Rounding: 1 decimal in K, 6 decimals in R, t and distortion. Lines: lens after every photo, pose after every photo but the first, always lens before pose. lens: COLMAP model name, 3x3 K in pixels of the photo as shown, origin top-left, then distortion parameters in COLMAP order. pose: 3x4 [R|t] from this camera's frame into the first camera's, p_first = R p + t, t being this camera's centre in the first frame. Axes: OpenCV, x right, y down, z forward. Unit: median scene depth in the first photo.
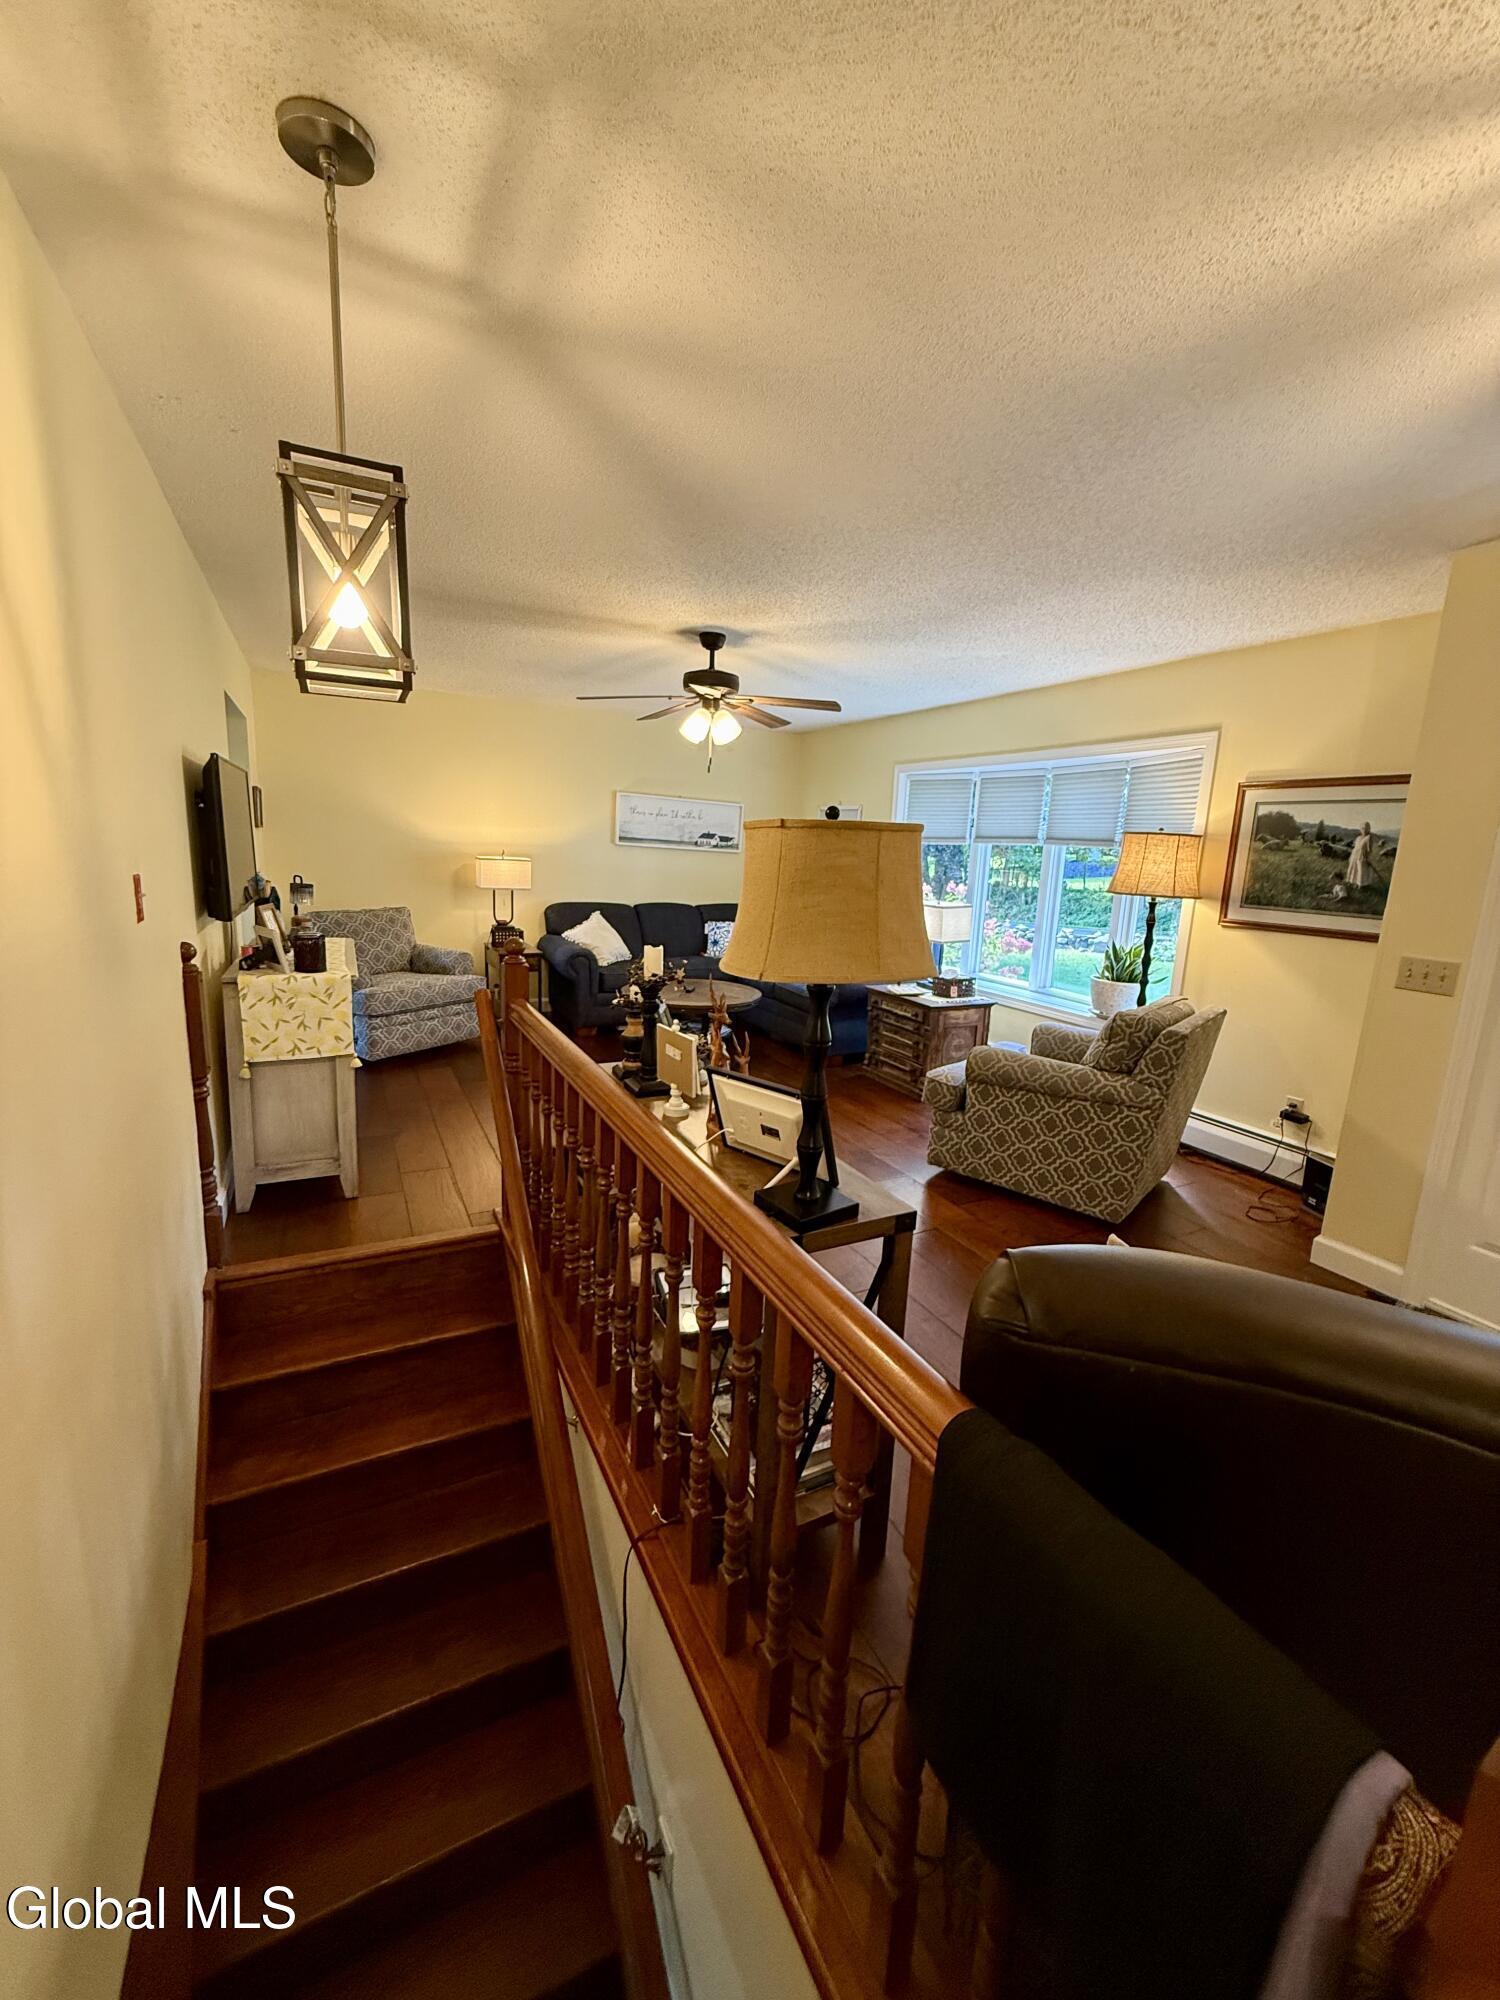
lens RADIAL K [[795.8, 0, 750.0], [0, 795.8, 1000.0], [0, 0, 1]] dist [0.001325, 0.000197]
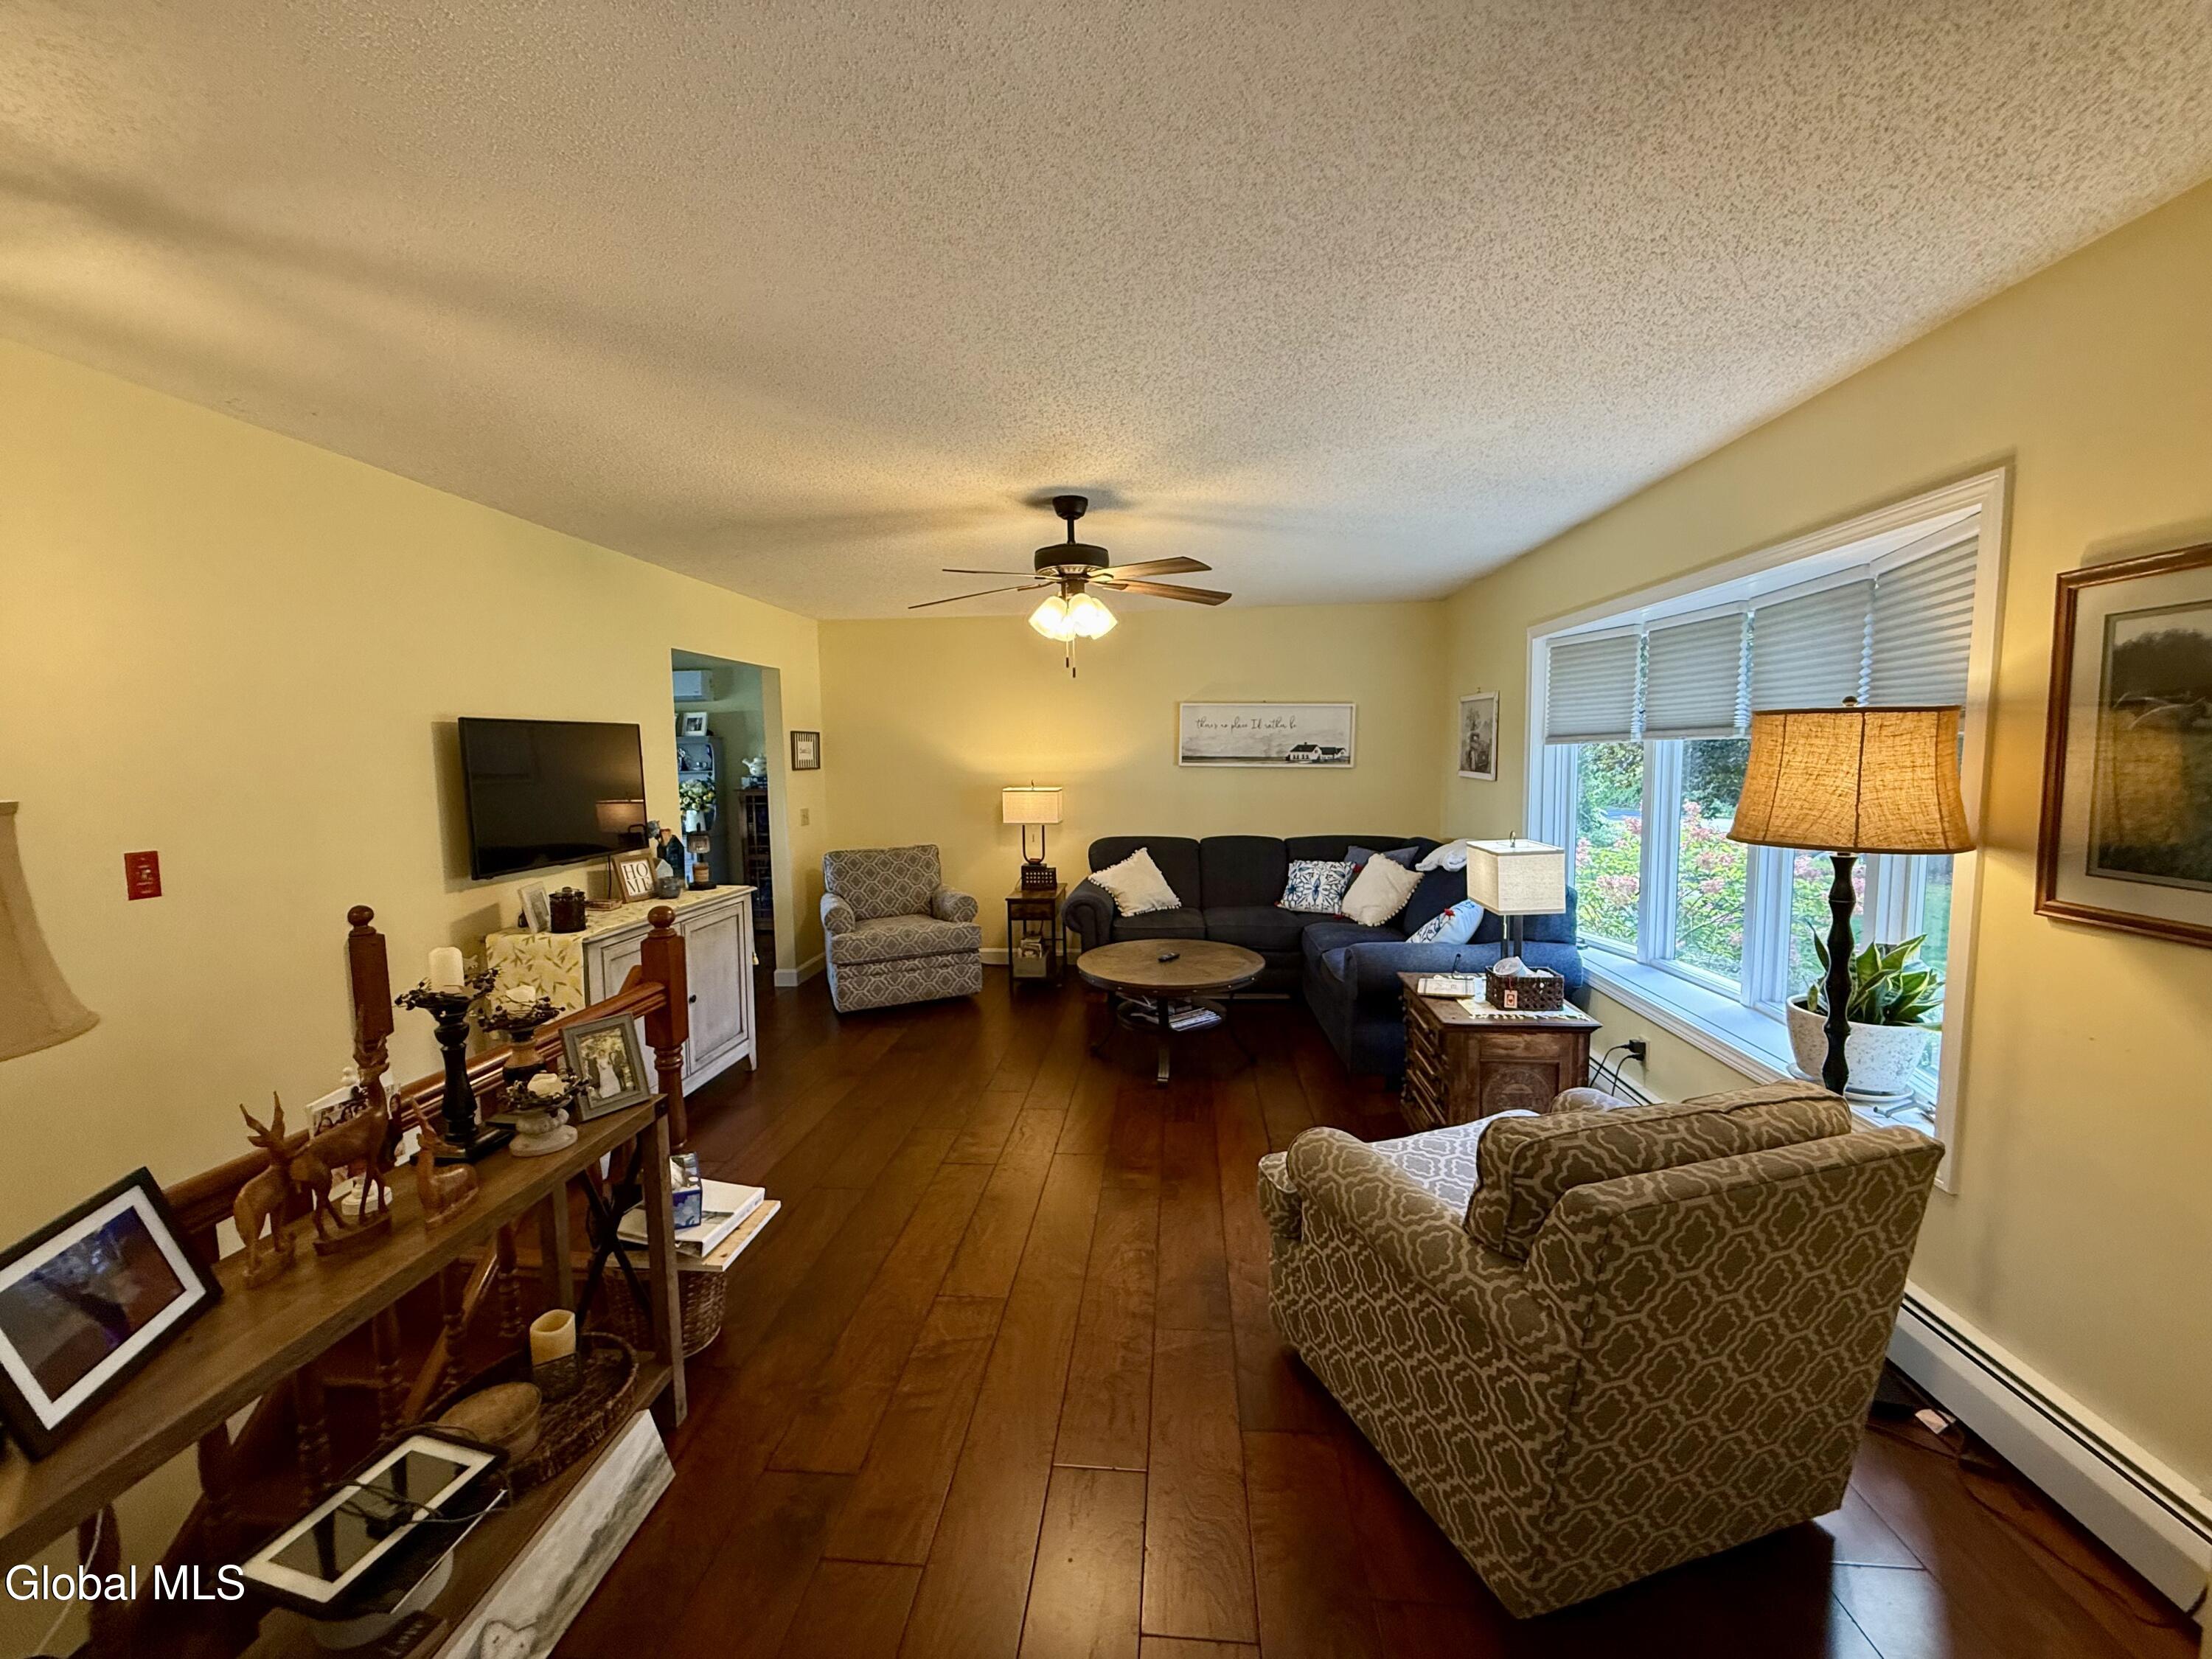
lens RADIAL K [[880.1, 0, 1095.9], [0, 880.1, 830.5], [0, 0, 1]] dist [0.001325, 0.000197]
pose [[0.839627, -0.007140, -0.543117, 0.382962], [-0.051496, 0.994363, -0.092682, -0.062886], [0.540717, 0.105787, 0.834526, 0.313639]]
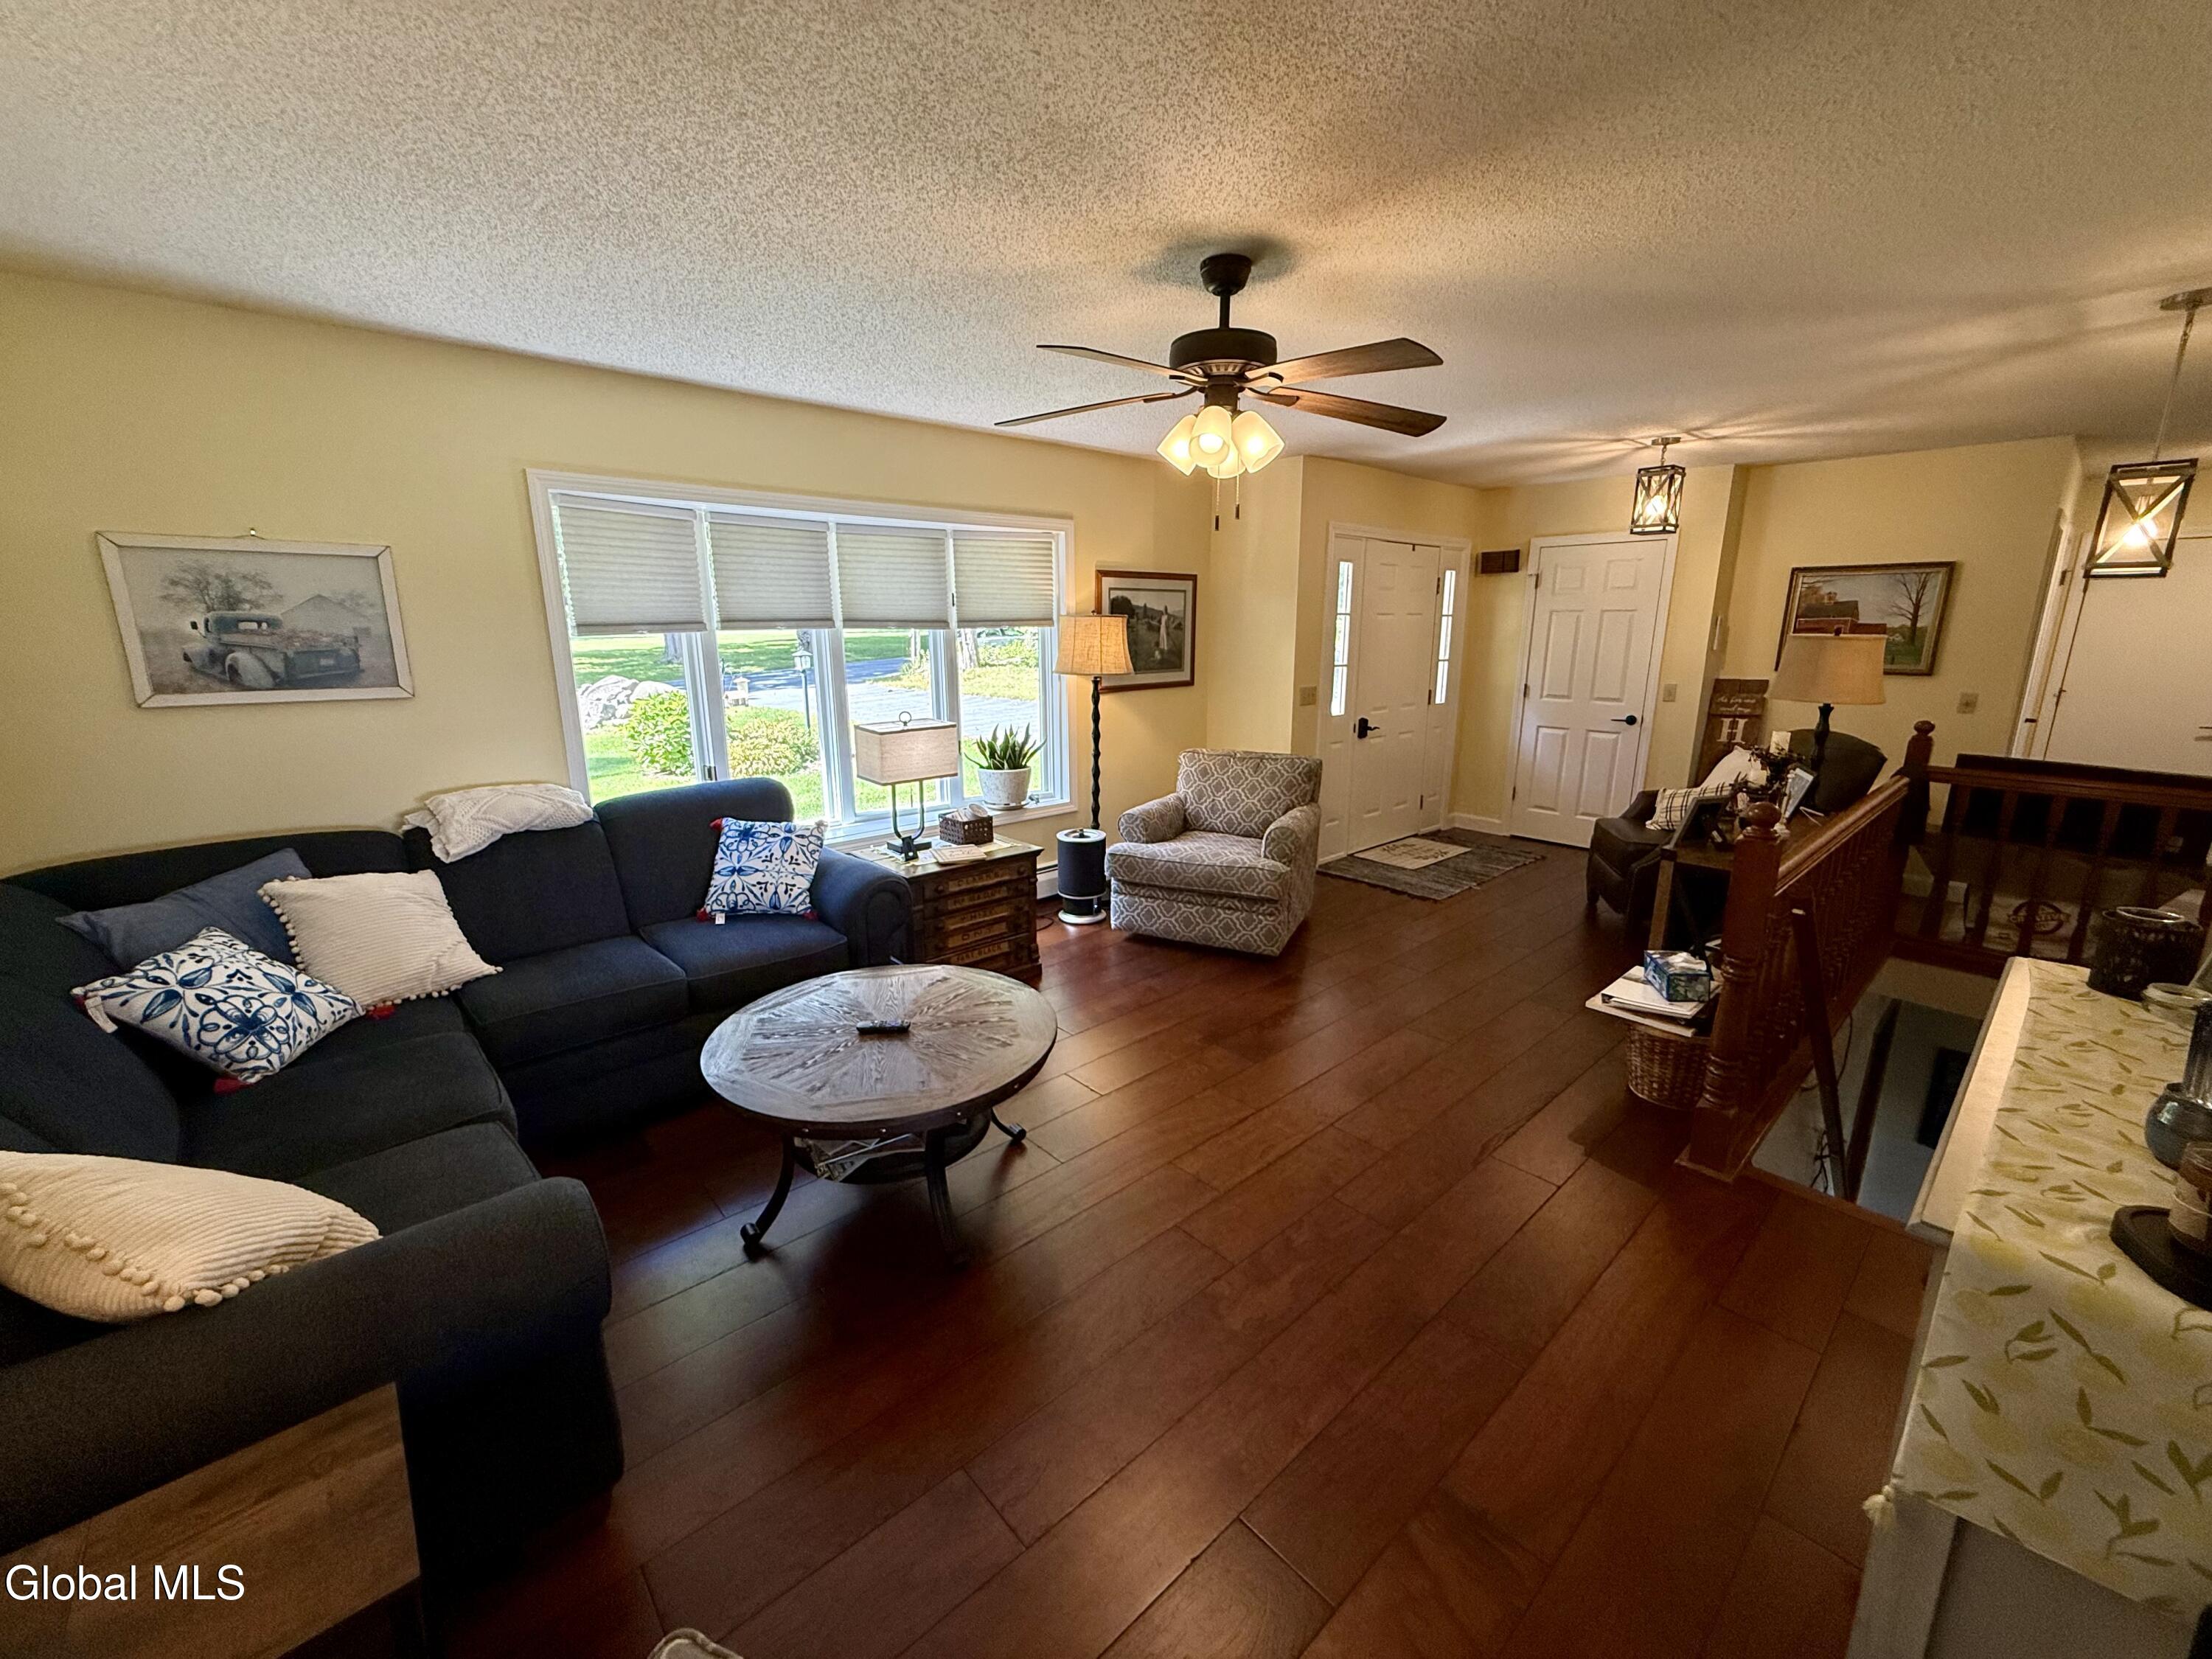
lens RADIAL K [[884.3, 0, 1106.0], [0, 884.3, 829.5], [0, 0, 1]] dist [-0.000080, -0.000034]
pose [[-0.263568, -0.261343, 0.928564, -0.602415], [0.175328, 0.933590, 0.312523, -0.277719], [-0.948574, 0.245175, -0.200244, 1.161320]]
